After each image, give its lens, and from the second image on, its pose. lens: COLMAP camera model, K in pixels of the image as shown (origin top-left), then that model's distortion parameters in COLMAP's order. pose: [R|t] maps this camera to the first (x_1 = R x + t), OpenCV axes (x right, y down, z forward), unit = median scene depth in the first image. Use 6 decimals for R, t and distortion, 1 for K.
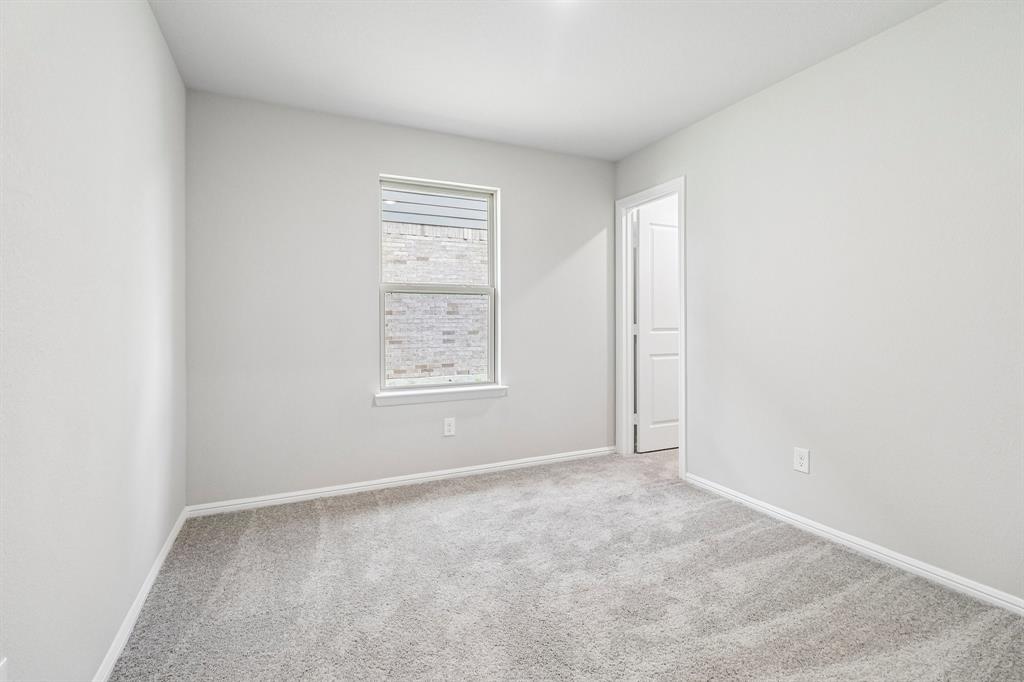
lens RADIAL K [[480.0, 0, 508.3], [0, 480.0, 333.7], [0, 0, 1]] dist [0.008461, -0.008350]
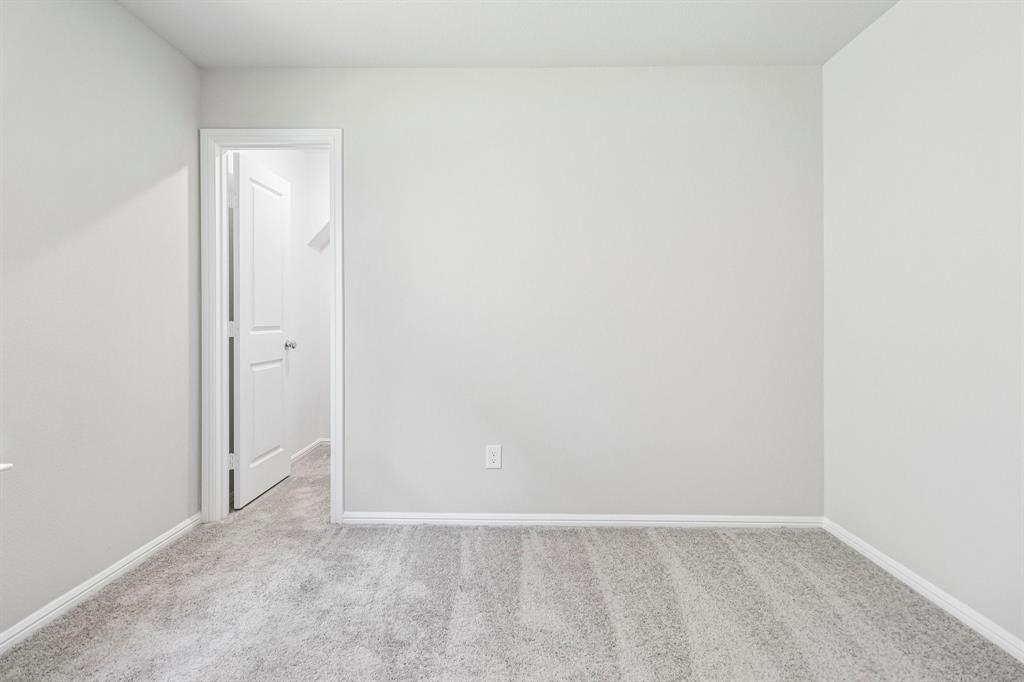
lens RADIAL K [[480.0, 0, 519.0], [0, 480.0, 321.7], [0, 0, 1]] dist [0.008461, -0.008350]
pose [[0.424025, -0.009848, 0.905597, -0.216006], [0.018573, 0.999825, 0.002176, -0.016191], [-0.905460, 0.015897, 0.424134, 0.420372]]
